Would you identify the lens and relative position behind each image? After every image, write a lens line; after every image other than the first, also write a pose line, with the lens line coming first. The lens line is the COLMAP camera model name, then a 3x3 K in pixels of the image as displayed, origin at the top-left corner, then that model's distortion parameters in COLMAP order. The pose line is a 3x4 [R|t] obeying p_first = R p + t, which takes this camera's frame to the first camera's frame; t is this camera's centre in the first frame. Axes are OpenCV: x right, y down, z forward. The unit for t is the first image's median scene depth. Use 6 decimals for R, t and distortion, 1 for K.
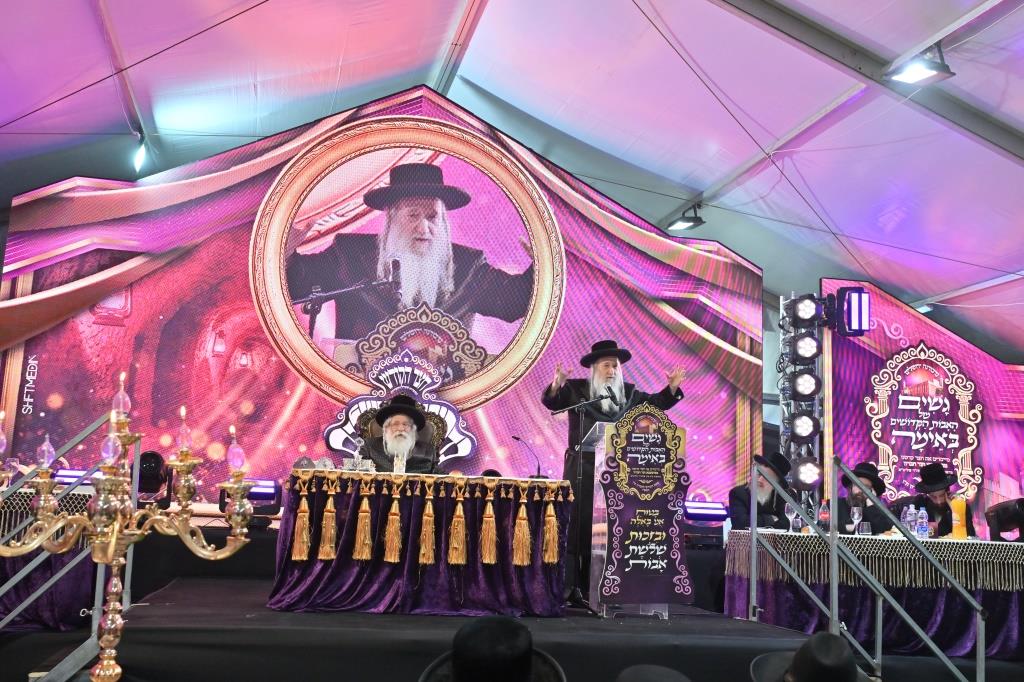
lens RADIAL K [[1079.8, 0, 512.0], [0, 1079.8, 341.0], [0, 0, 1]] dist [-0.006102, 0.020729]
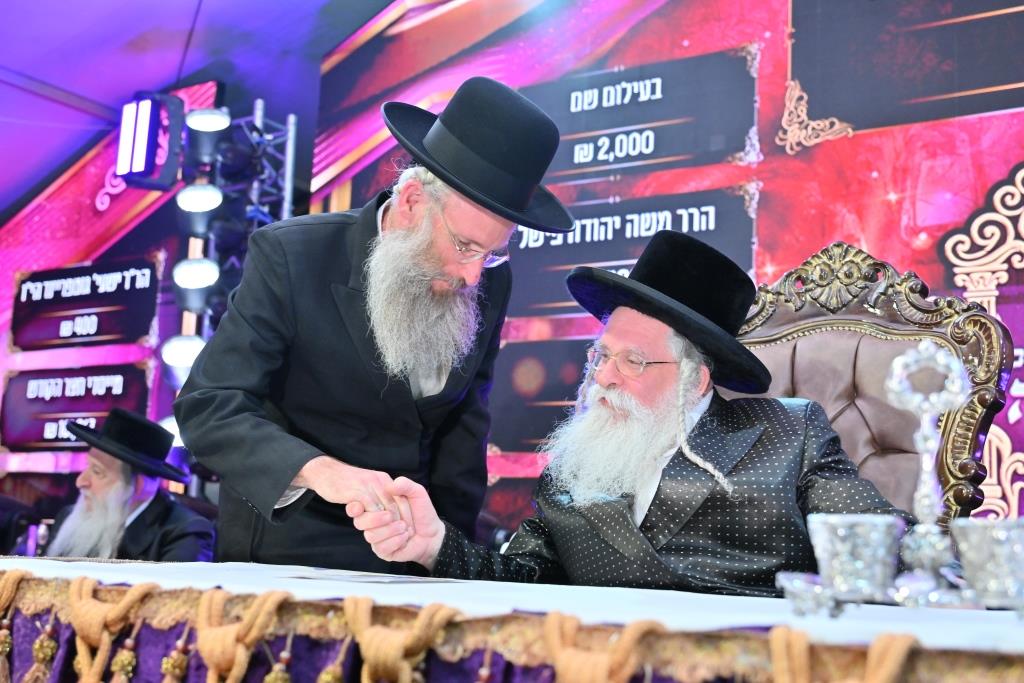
lens RADIAL K [[1141.0, 0, 552.3], [0, 1141.0, 381.0], [0, 0, 1]] dist [-0.005443, 0.002507]
pose [[0.752337, -0.103409, -0.650611, 0.035397], [0.087206, 0.994545, -0.057233, 0.100142], [0.652981, -0.013679, 0.757251, 0.852172]]
